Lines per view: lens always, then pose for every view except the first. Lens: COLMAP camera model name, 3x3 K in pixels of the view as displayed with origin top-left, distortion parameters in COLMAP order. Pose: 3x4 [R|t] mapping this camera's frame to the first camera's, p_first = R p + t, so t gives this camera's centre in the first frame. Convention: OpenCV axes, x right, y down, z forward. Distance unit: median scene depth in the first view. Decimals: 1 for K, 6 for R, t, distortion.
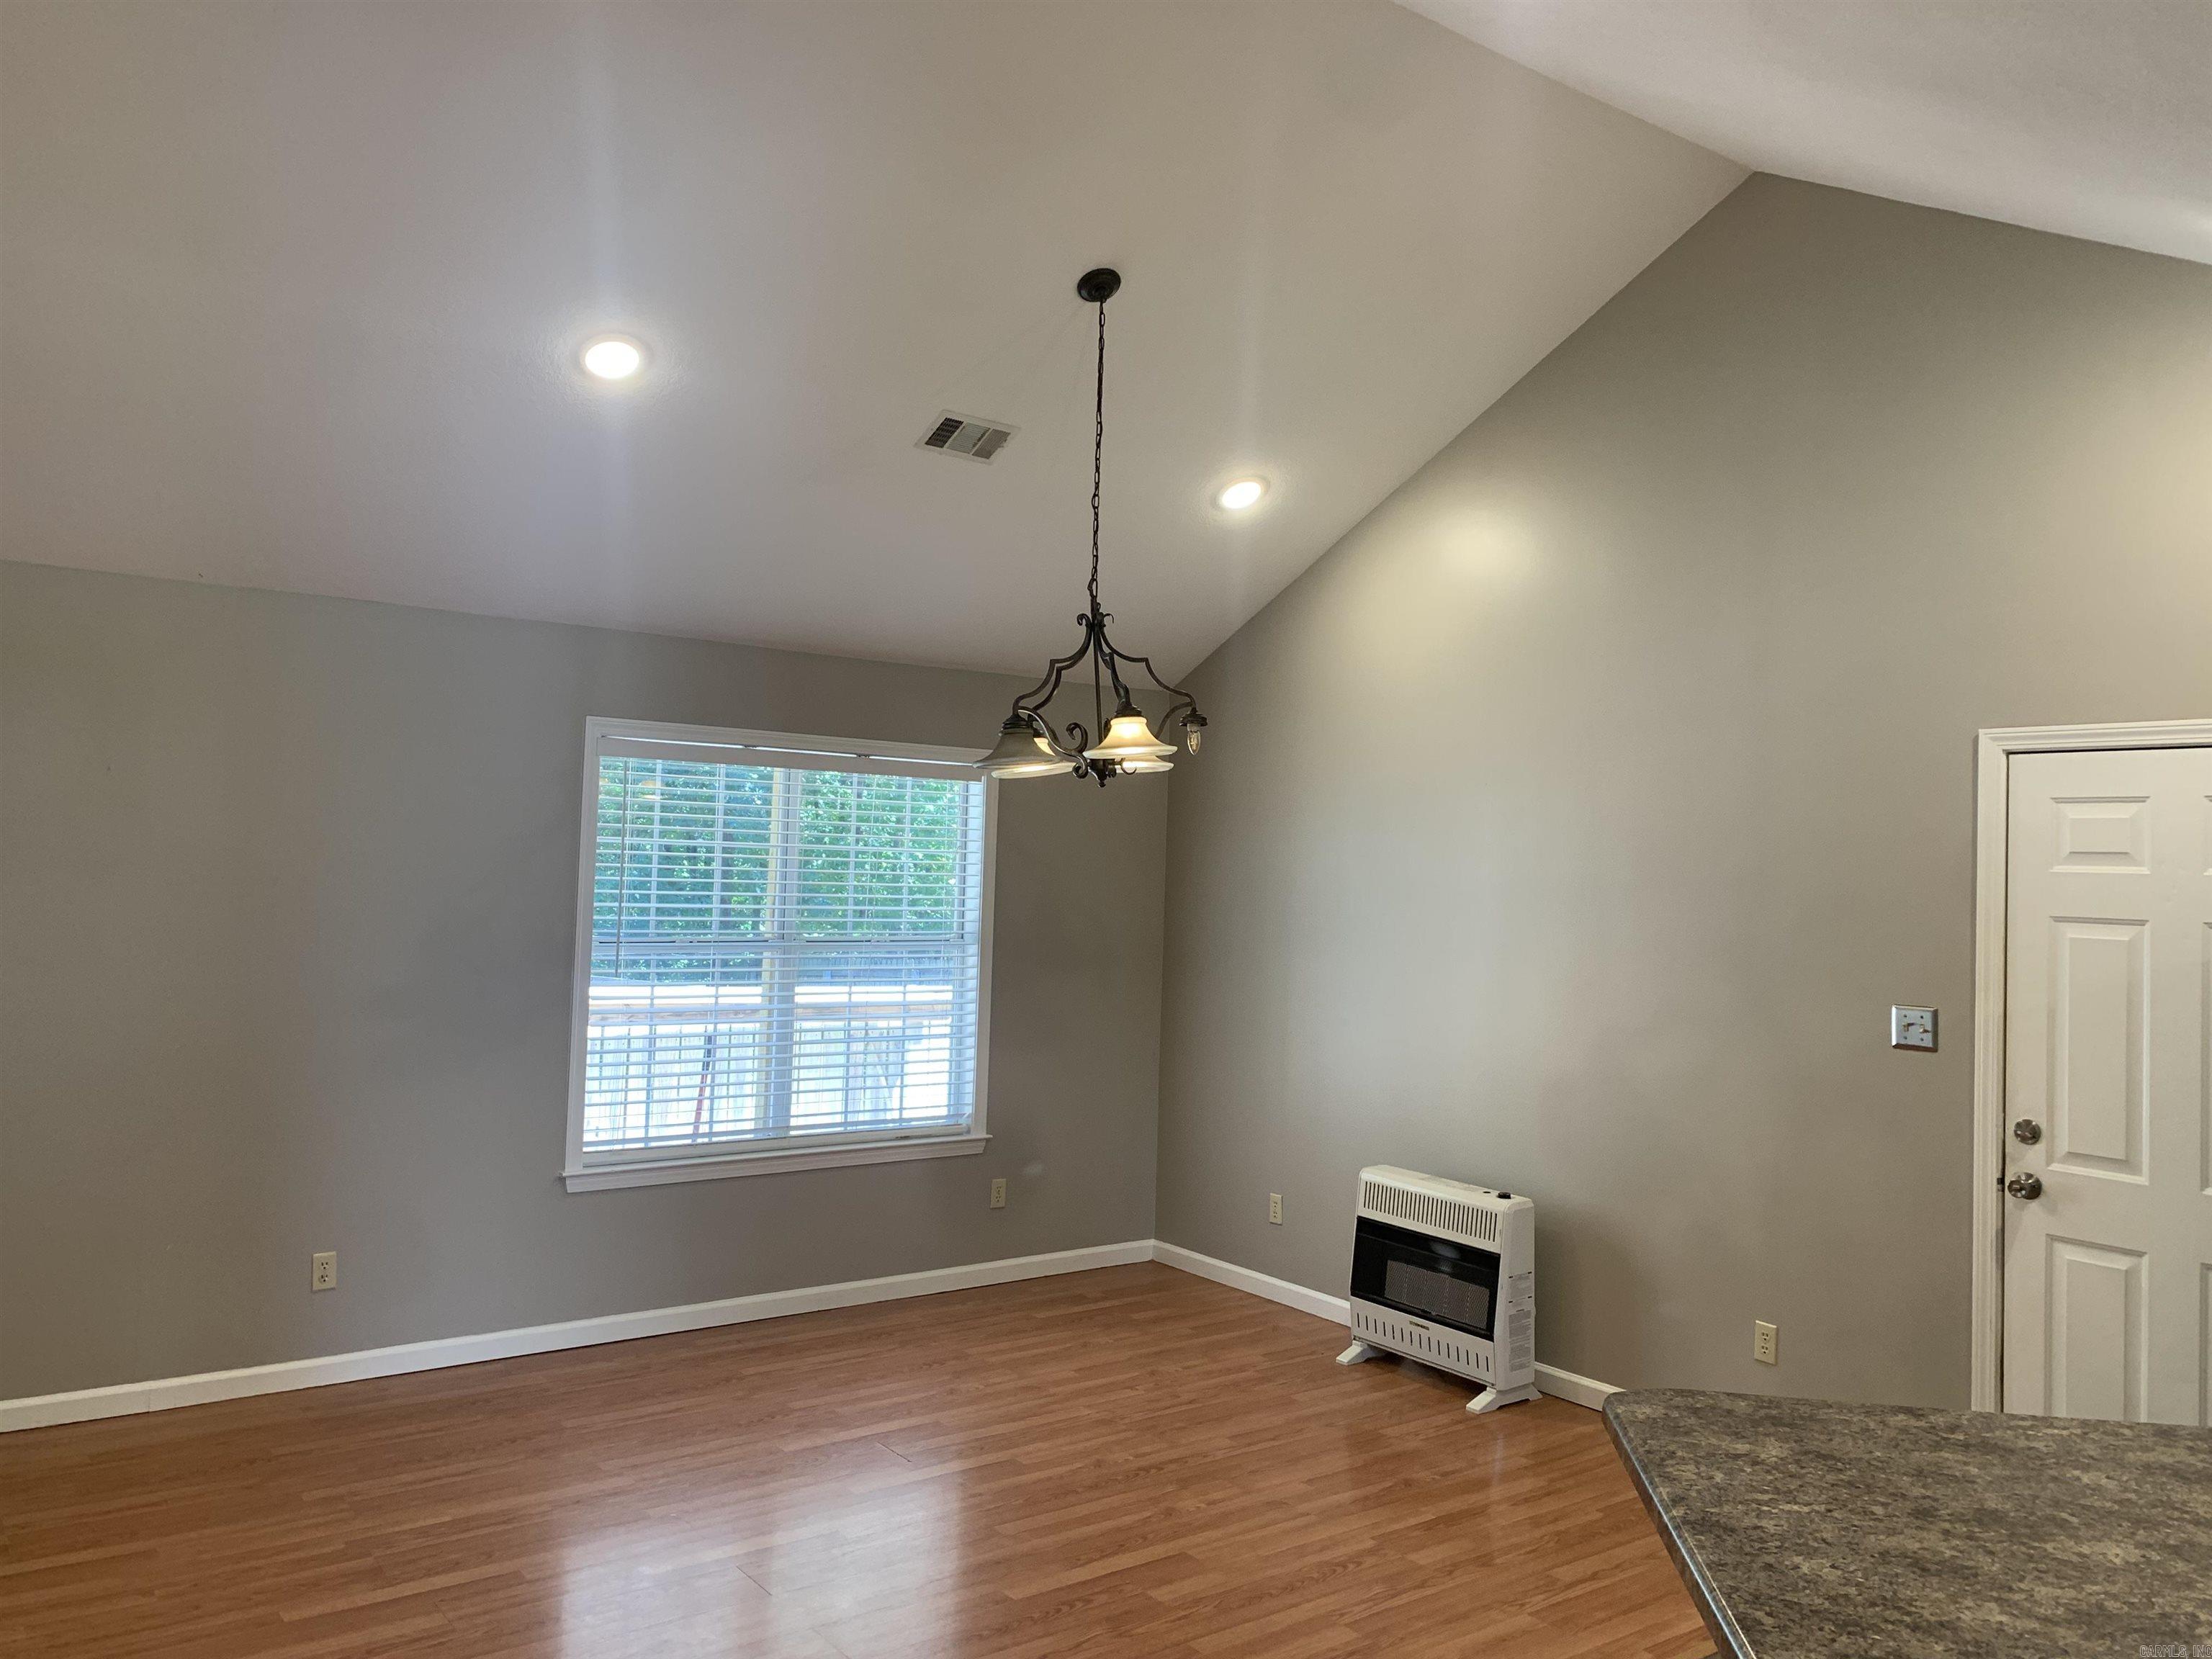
lens RADIAL K [[1682.6, 0, 1109.9], [0, 1682.6, 794.2], [0, 0, 1]] dist [0.012236, -0.018555]
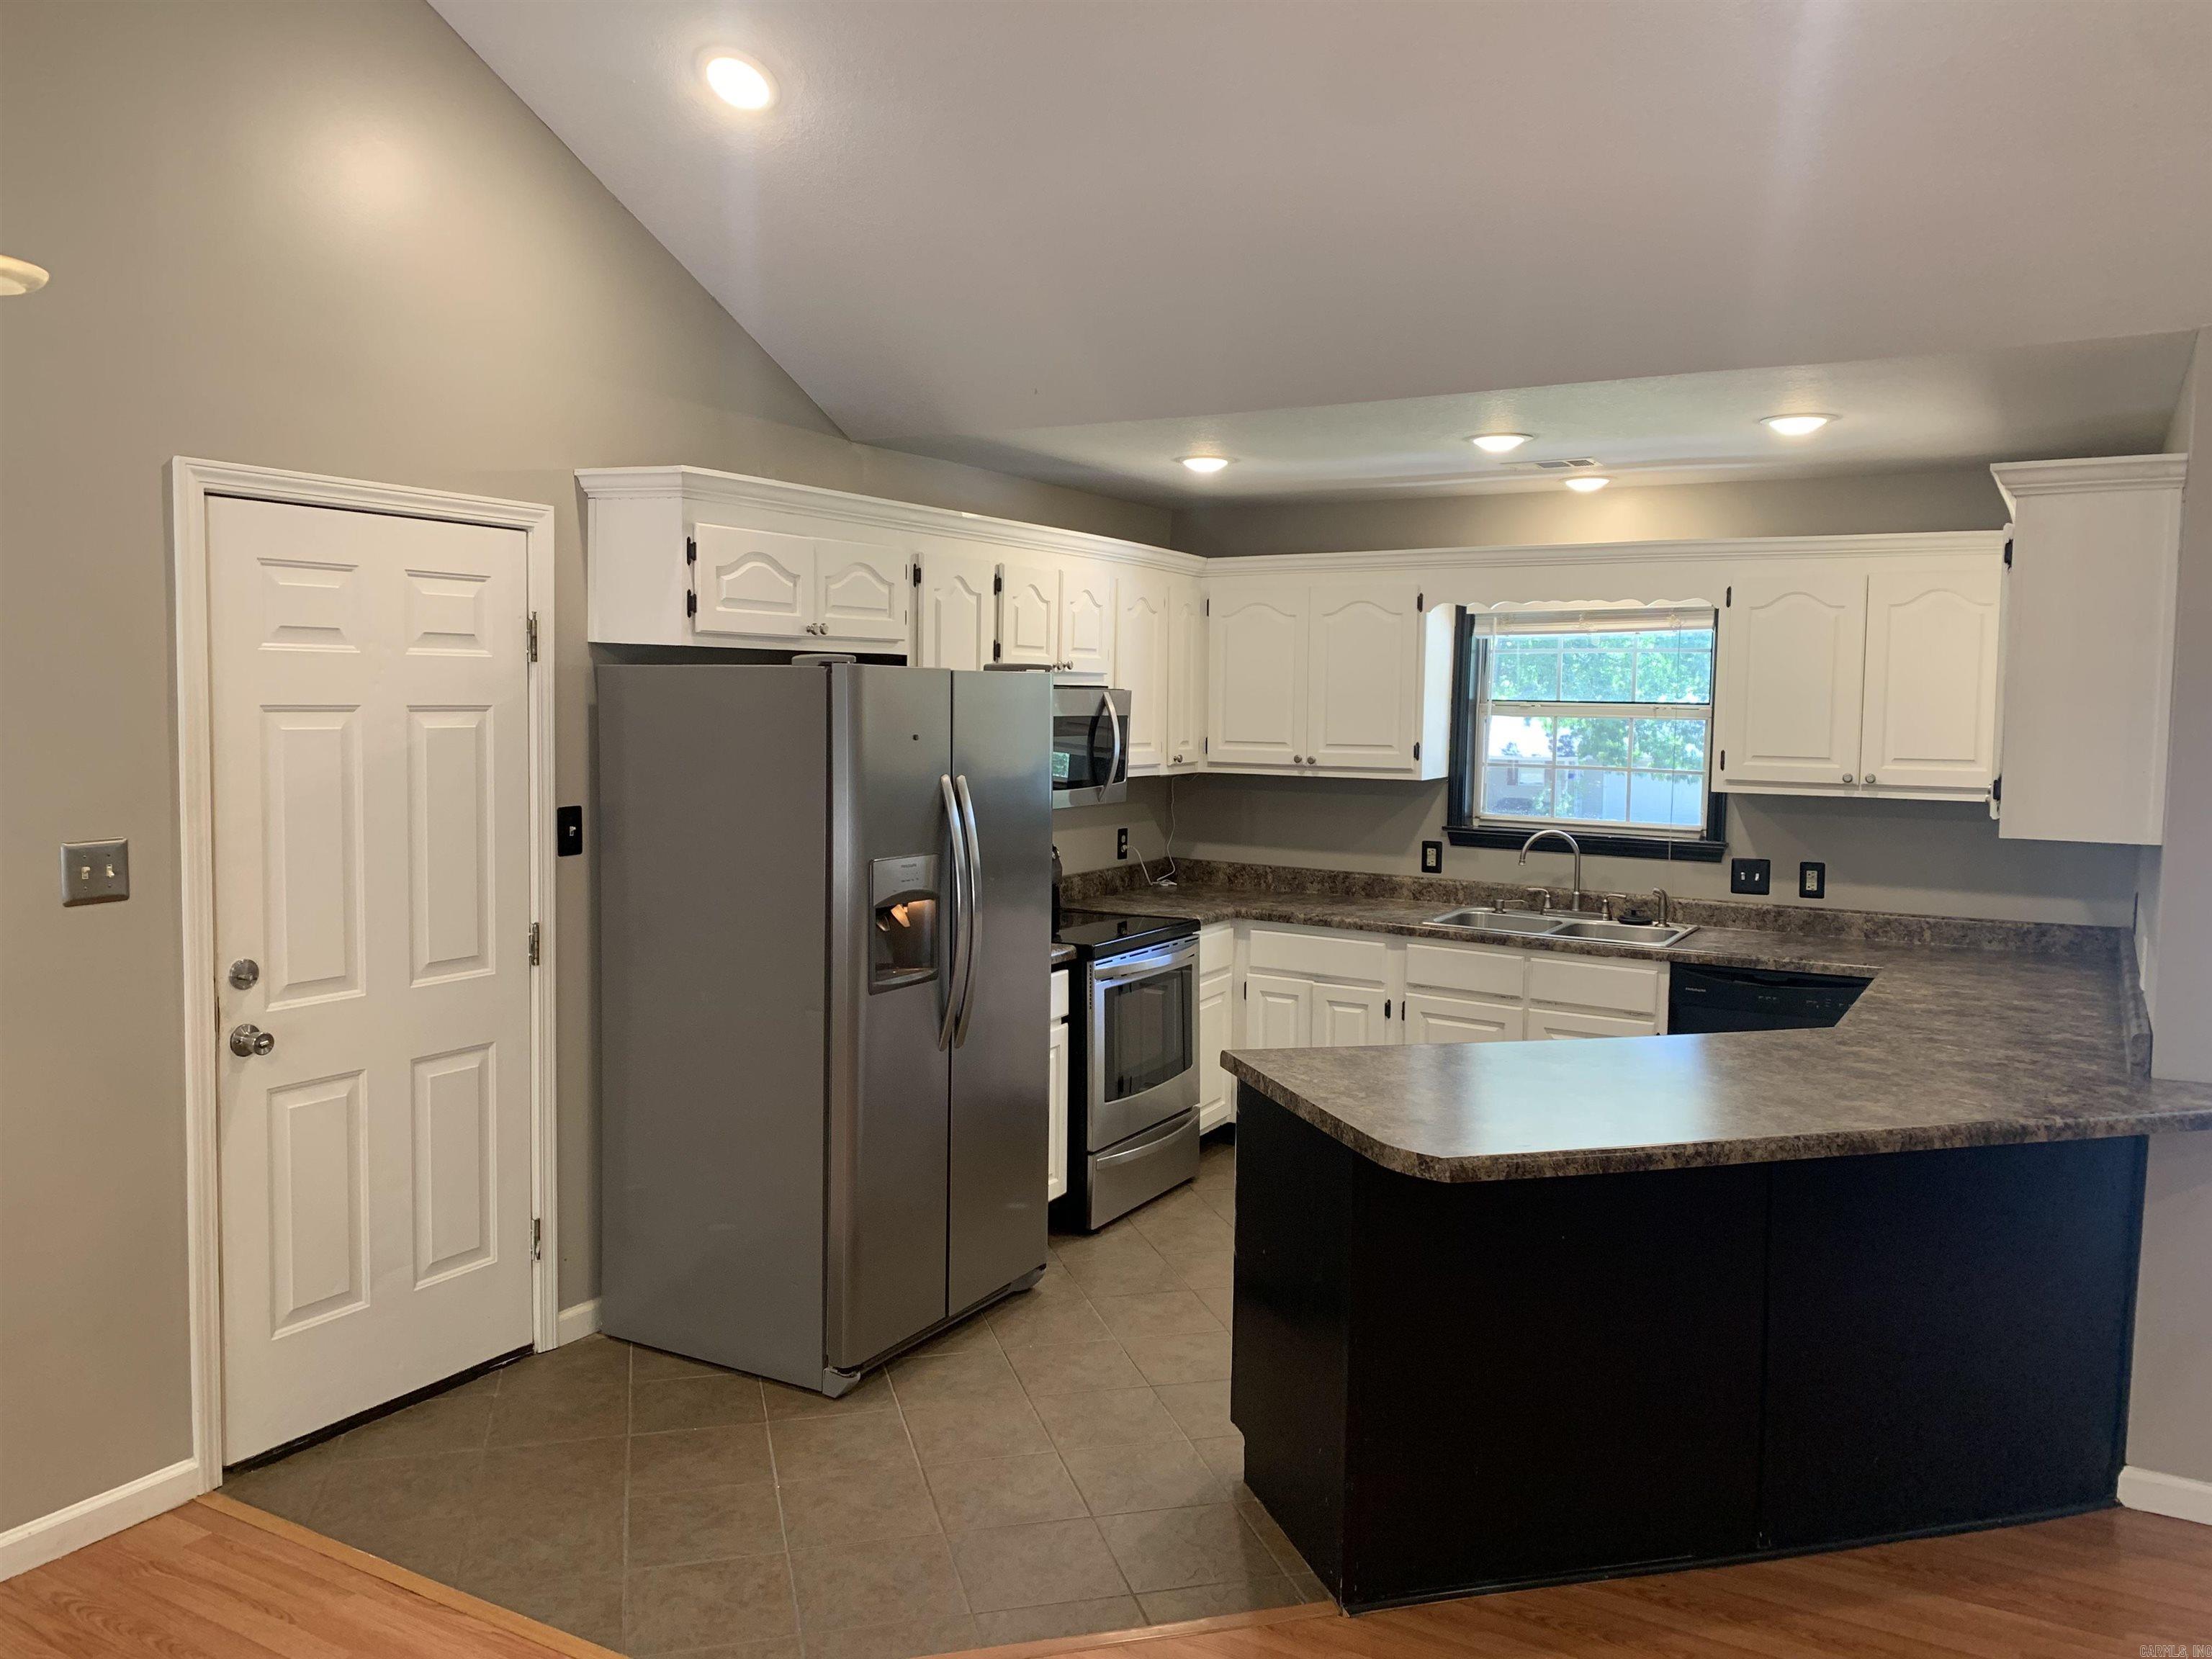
lens RADIAL K [[1682.6, 0, 1109.9], [0, 1682.6, 794.2], [0, 0, 1]] dist [0.012236, -0.018555]
pose [[-0.387035, -0.094201, 0.917241, -0.326971], [-0.069852, 0.994905, 0.072703, 0.026081], [-0.919415, -0.035932, -0.391643, 0.888456]]
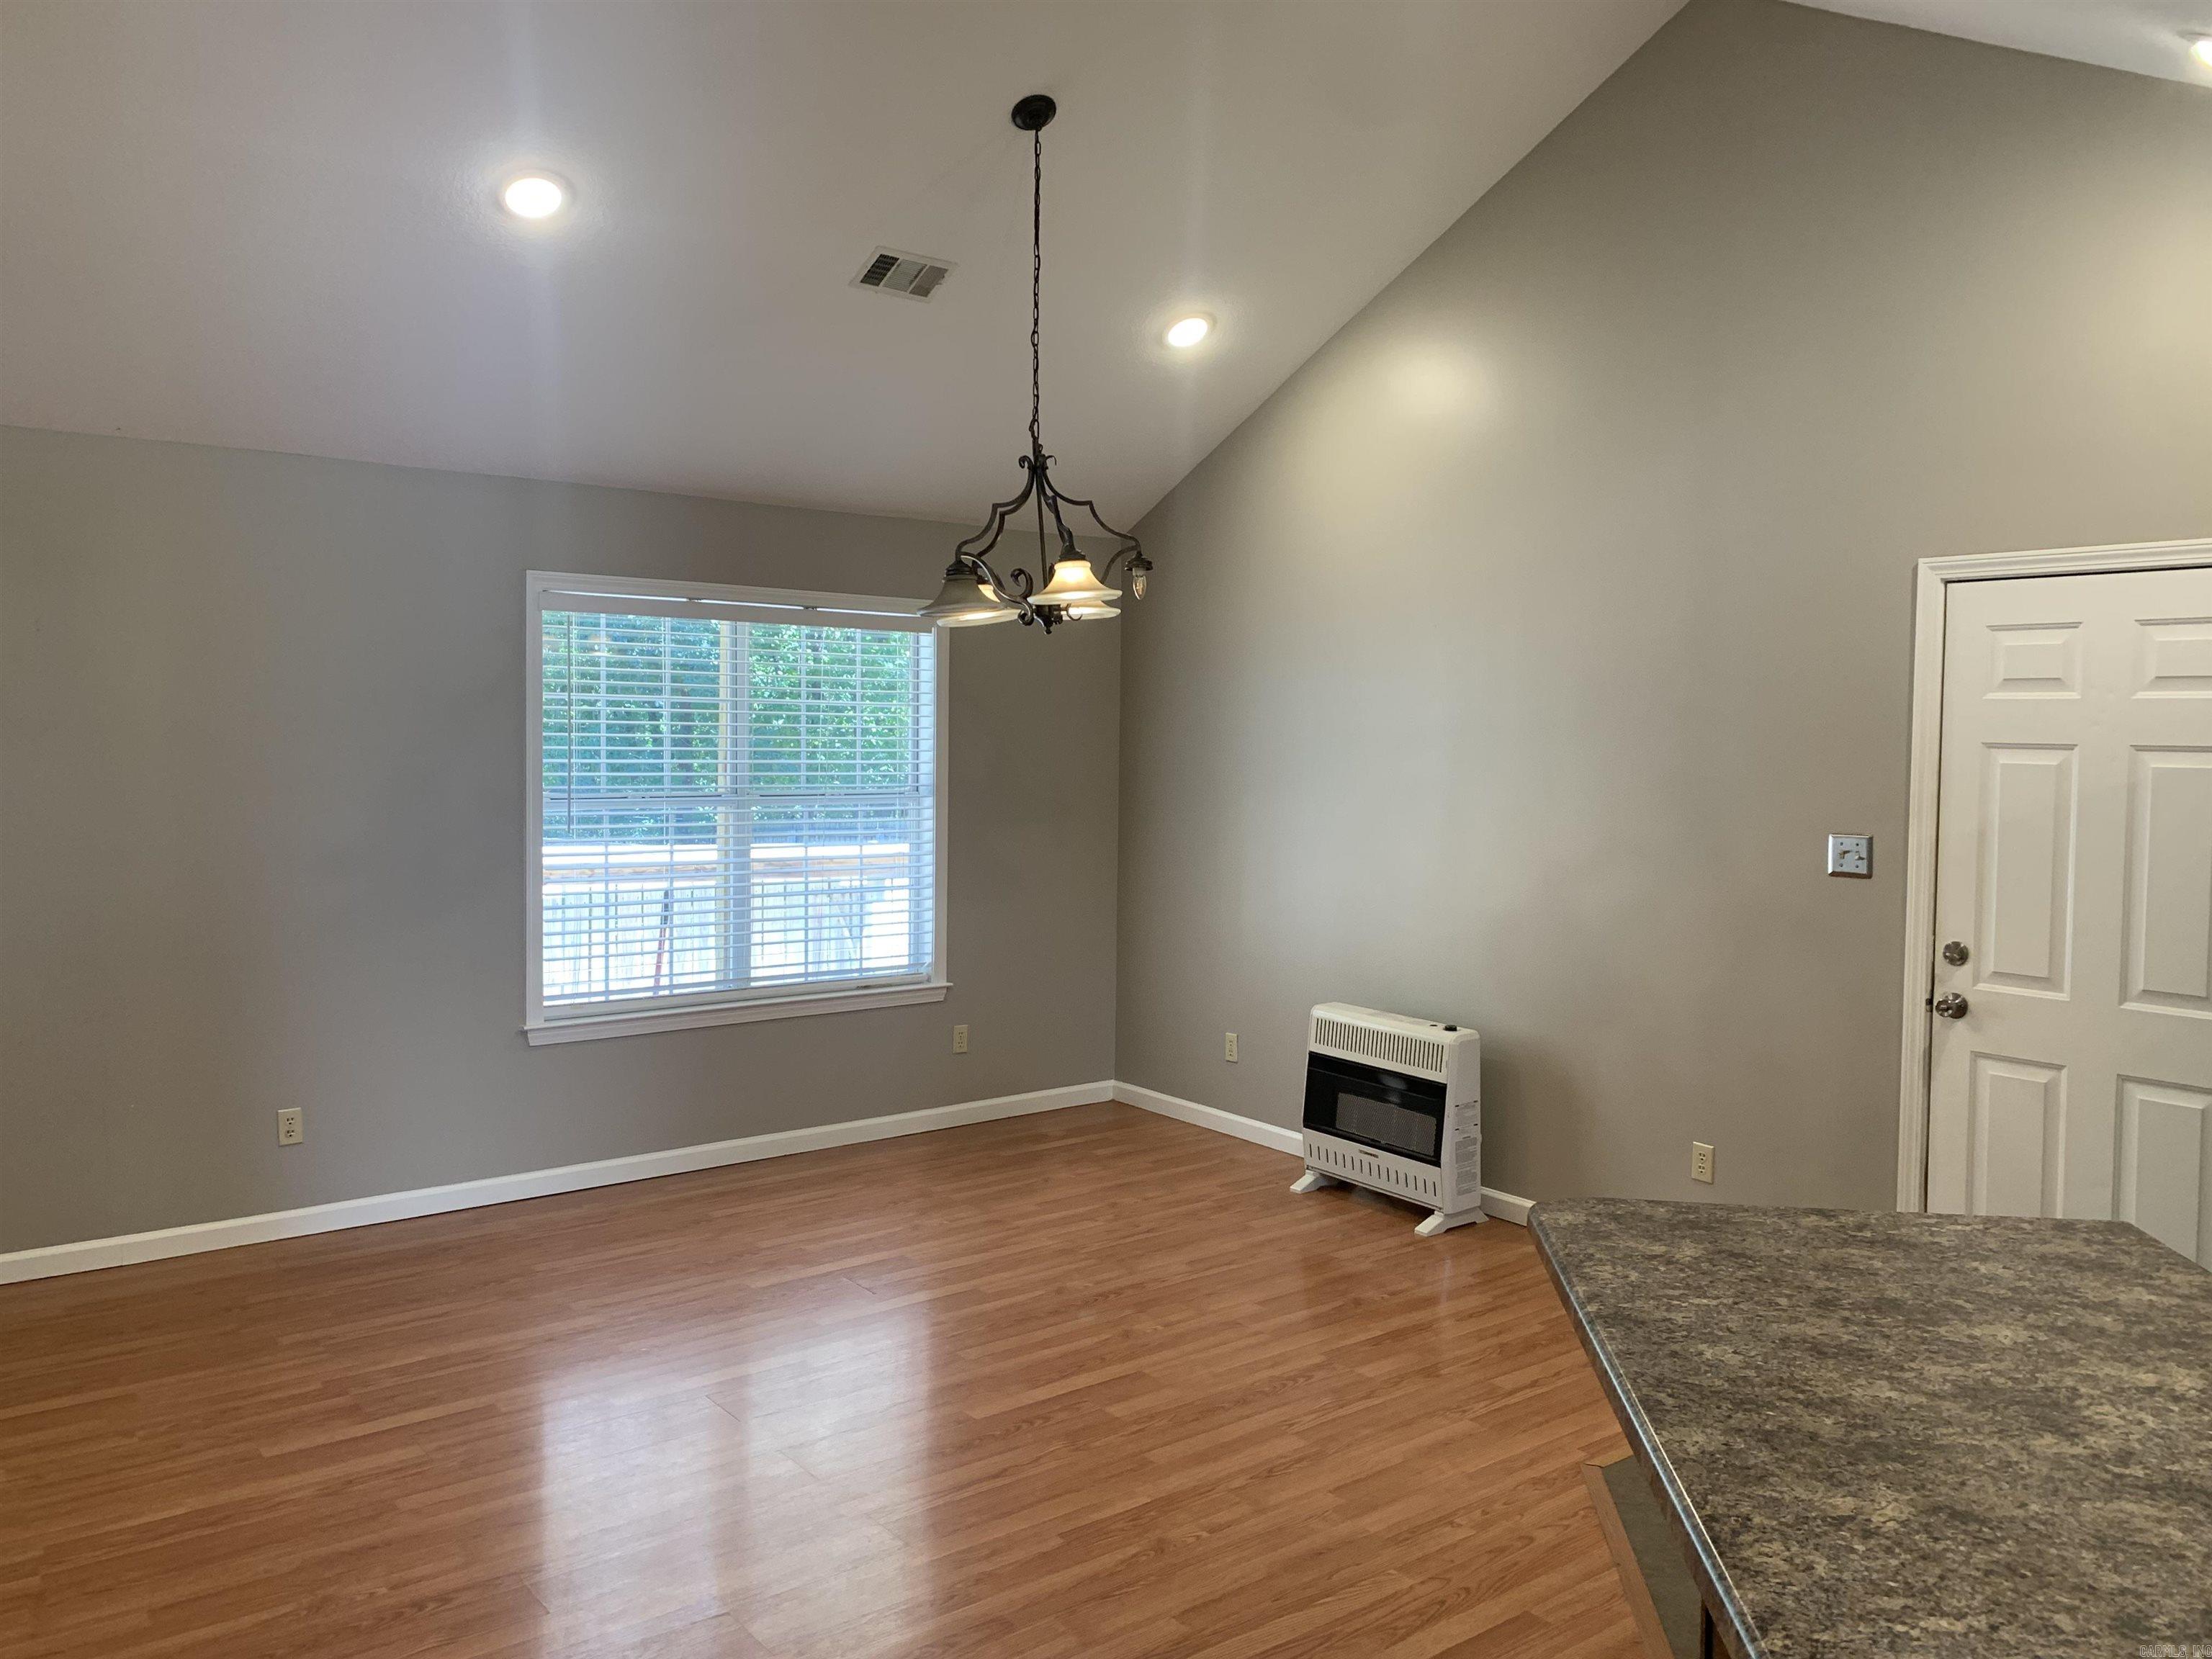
lens RADIAL K [[1682.6, 0, 1109.9], [0, 1682.6, 794.2], [0, 0, 1]] dist [0.012236, -0.018555]
pose [[0.999628, -0.018879, 0.019708, 0.011075], [0.017131, 0.996201, 0.085382, 0.007027], [-0.021245, -0.085012, 0.996153, -0.002041]]
